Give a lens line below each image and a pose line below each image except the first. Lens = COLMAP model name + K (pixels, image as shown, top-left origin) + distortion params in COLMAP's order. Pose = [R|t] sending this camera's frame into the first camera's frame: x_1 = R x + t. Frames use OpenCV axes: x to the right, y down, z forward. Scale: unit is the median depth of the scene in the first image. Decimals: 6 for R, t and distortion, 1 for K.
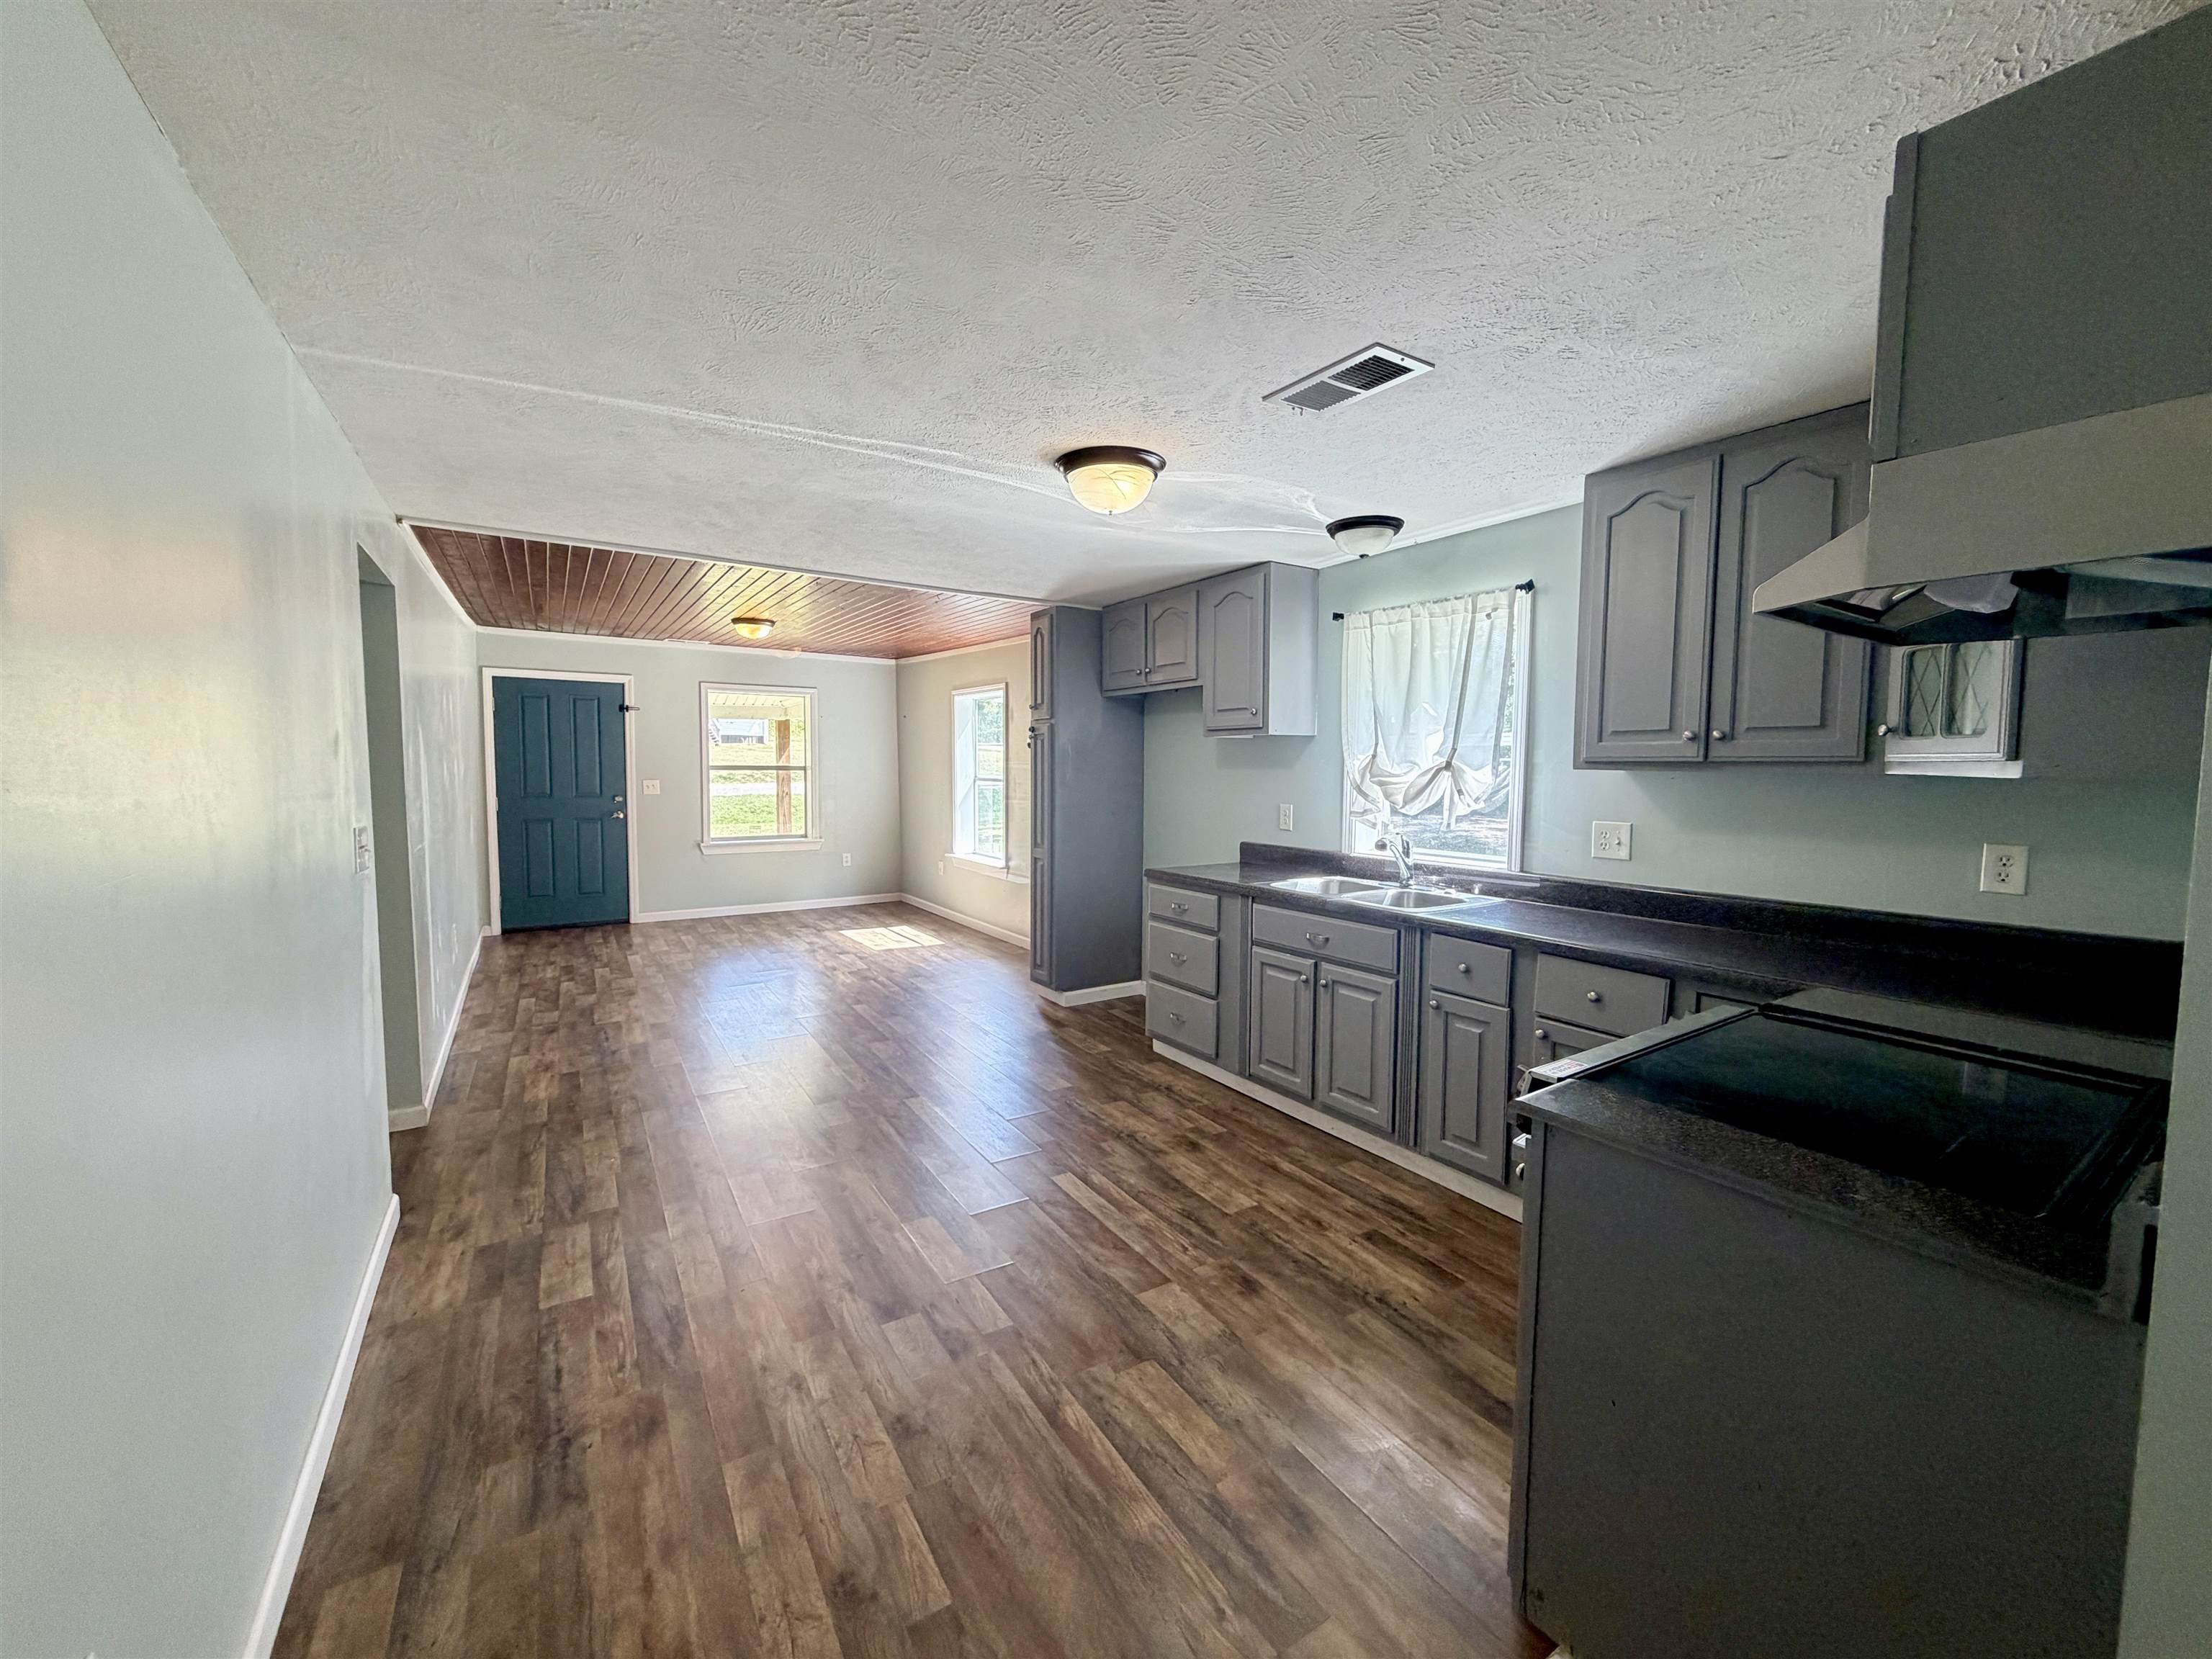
lens RADIAL K [[882.5, 0, 1100.3], [0, 882.5, 825.2], [0, 0, 1]] dist [-0.000962, 0.000386]
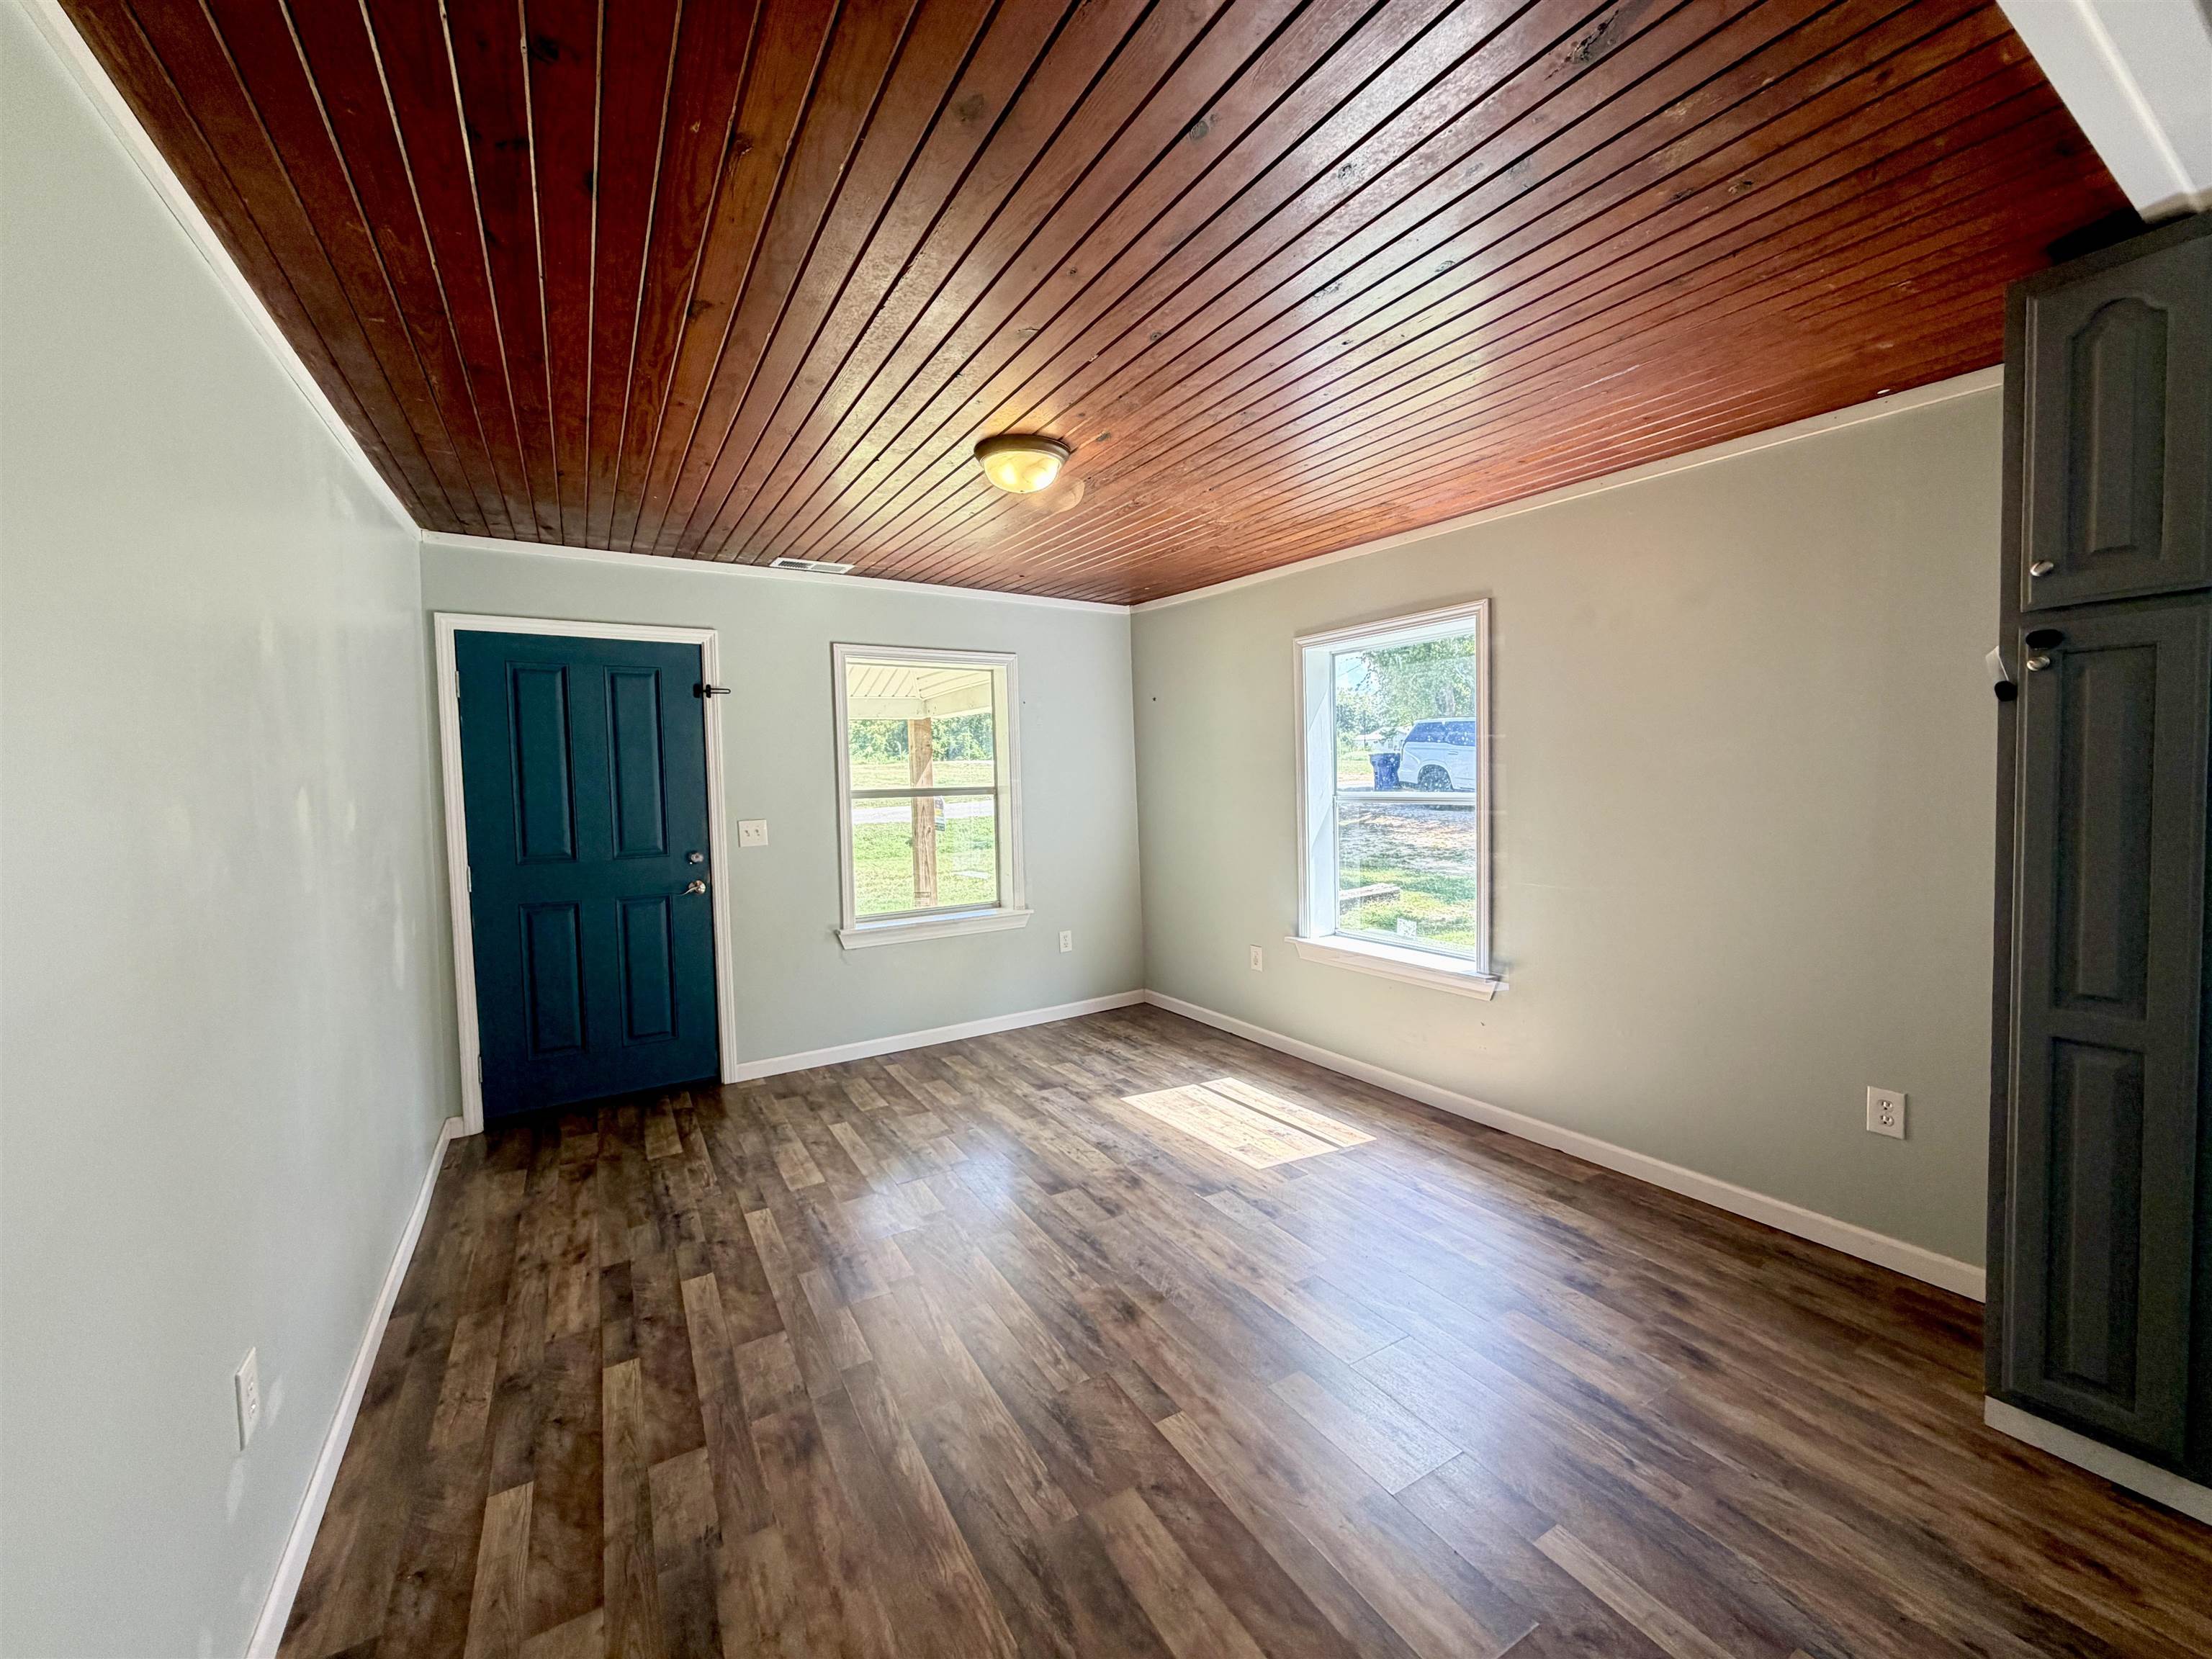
lens RADIAL K [[882.5, 0, 1100.3], [0, 882.5, 825.2], [0, 0, 1]] dist [-0.000962, 0.000386]
pose [[0.999133, -0.033205, -0.025115, -0.635953], [0.032777, 0.999314, -0.017266, -0.072450], [0.025671, 0.016428, 0.999535, 1.039262]]
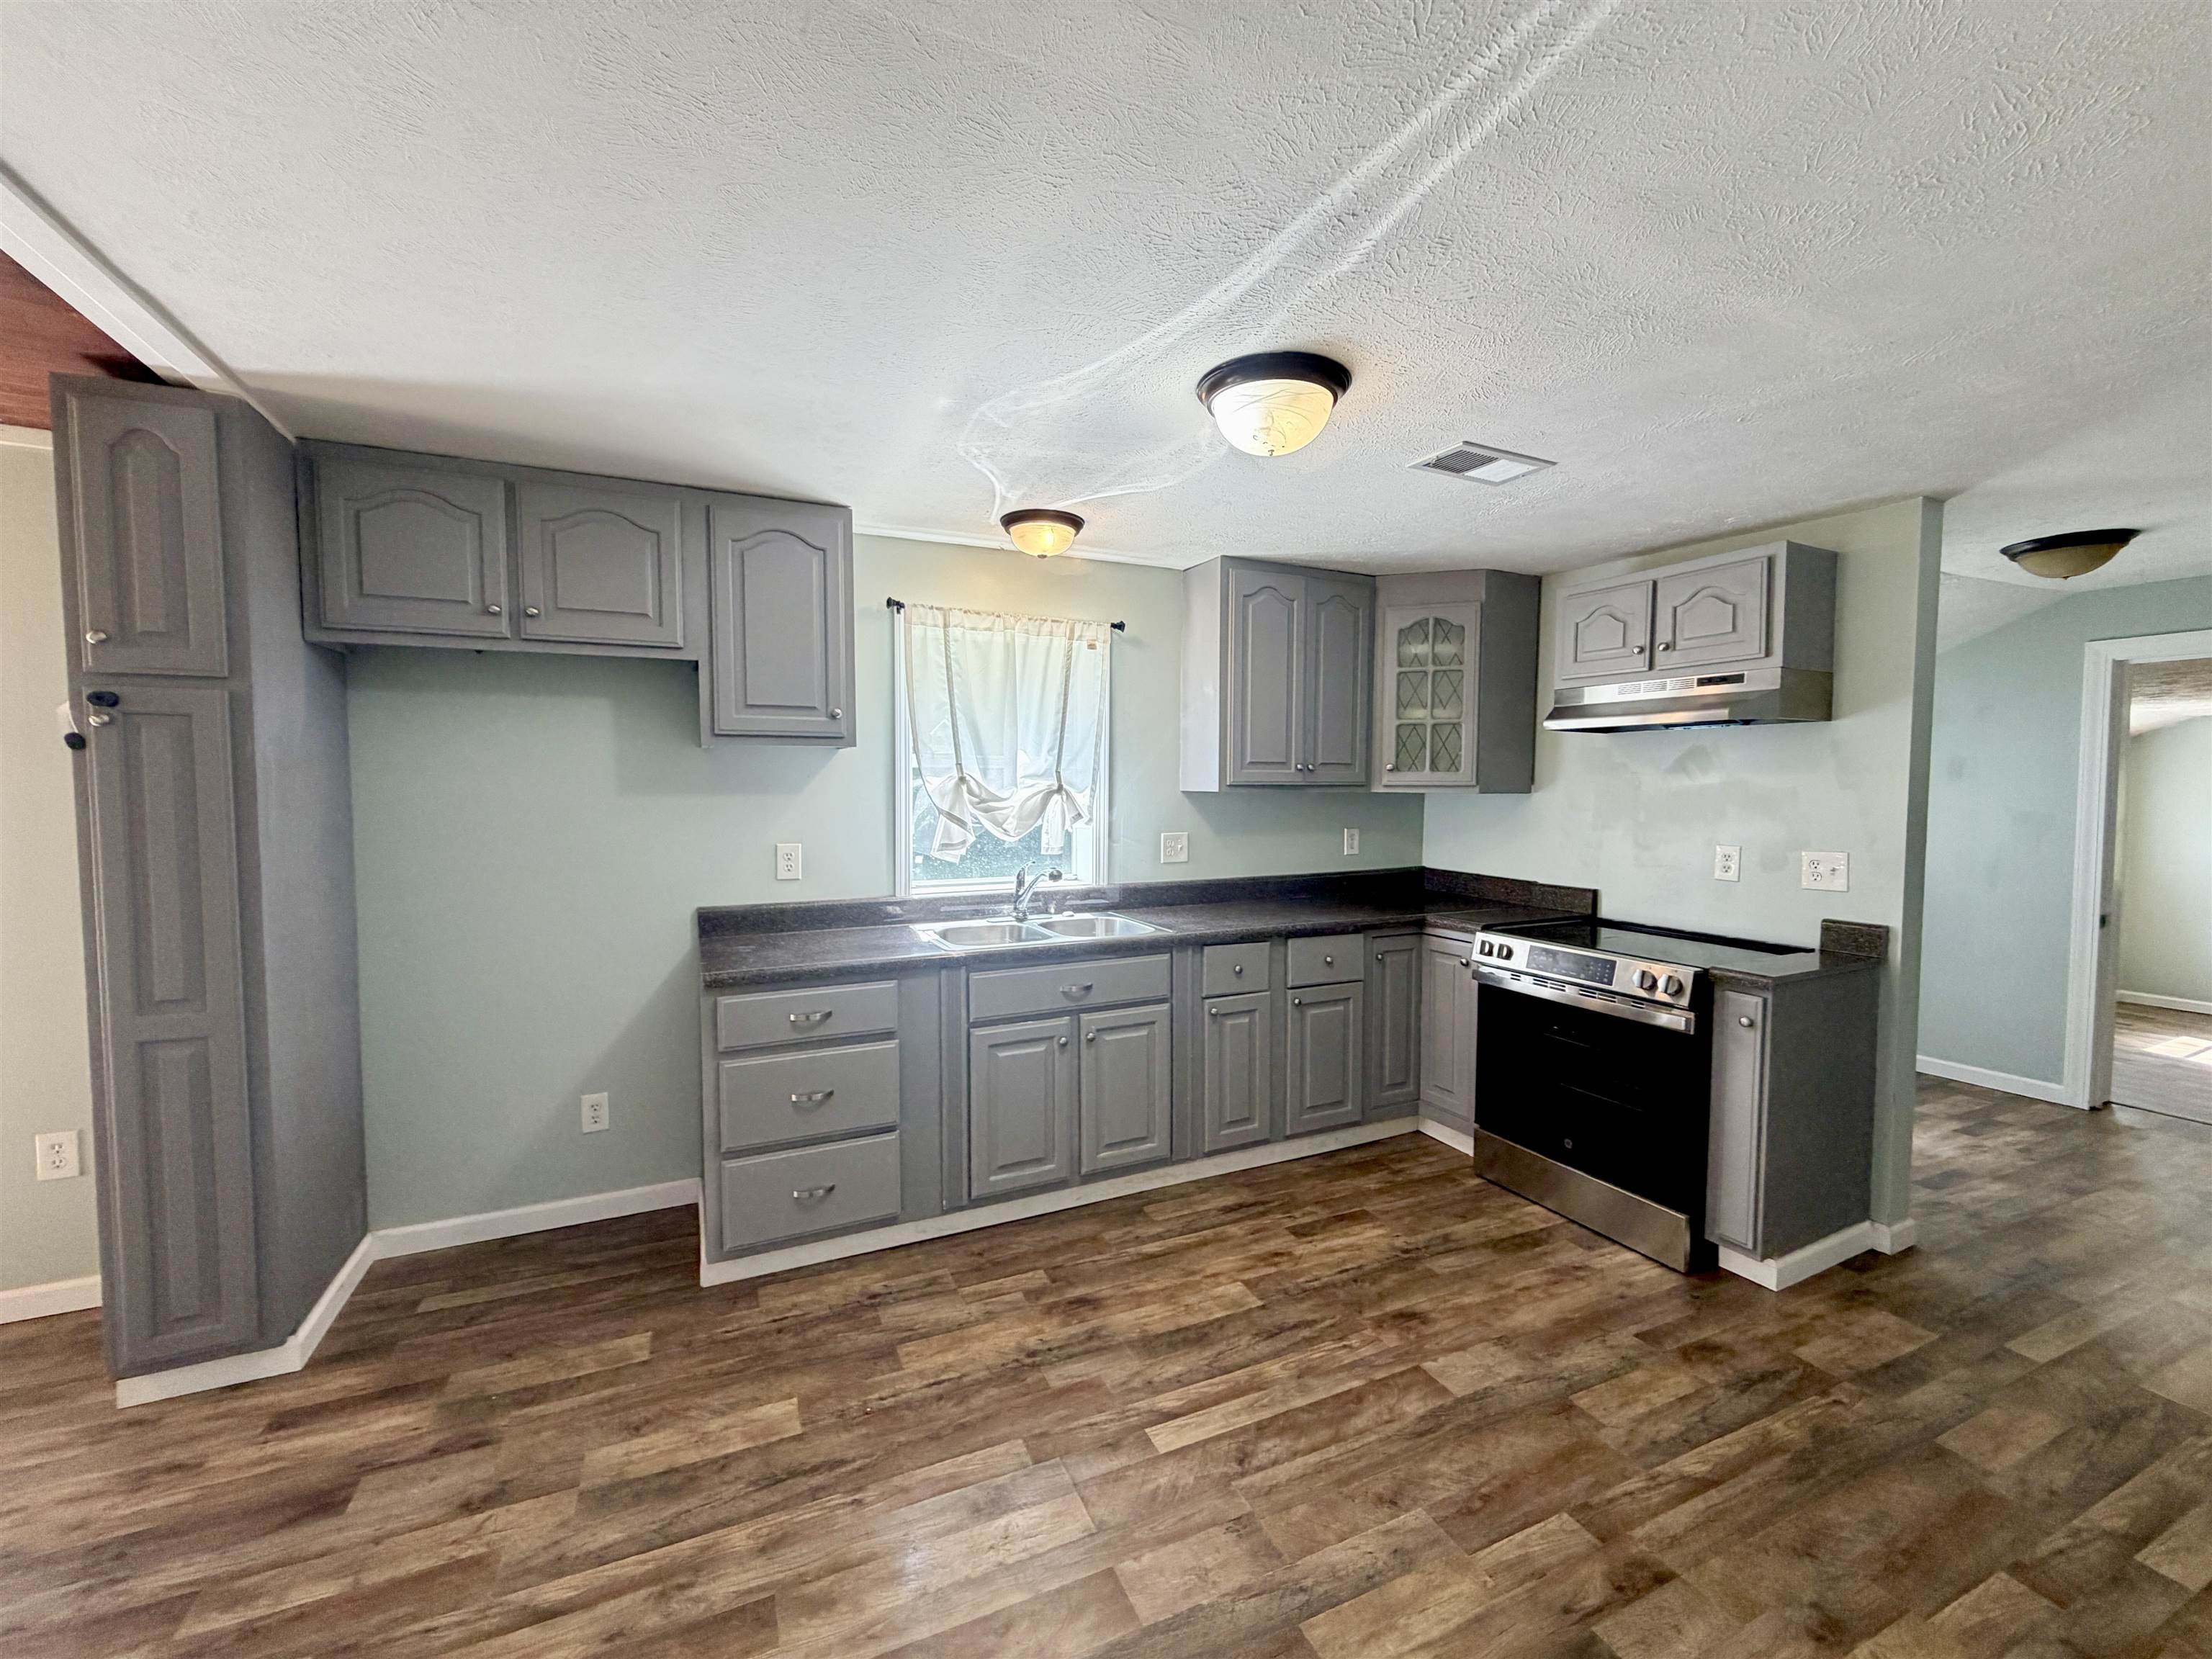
lens RADIAL K [[882.5, 0, 1100.3], [0, 882.5, 825.2], [0, 0, 1]] dist [-0.000962, 0.000386]
pose [[0.135482, -0.052763, 0.989374, -0.594728], [0.068103, 0.996715, 0.043828, -0.068453], [-0.988436, 0.061442, 0.138631, 0.838188]]
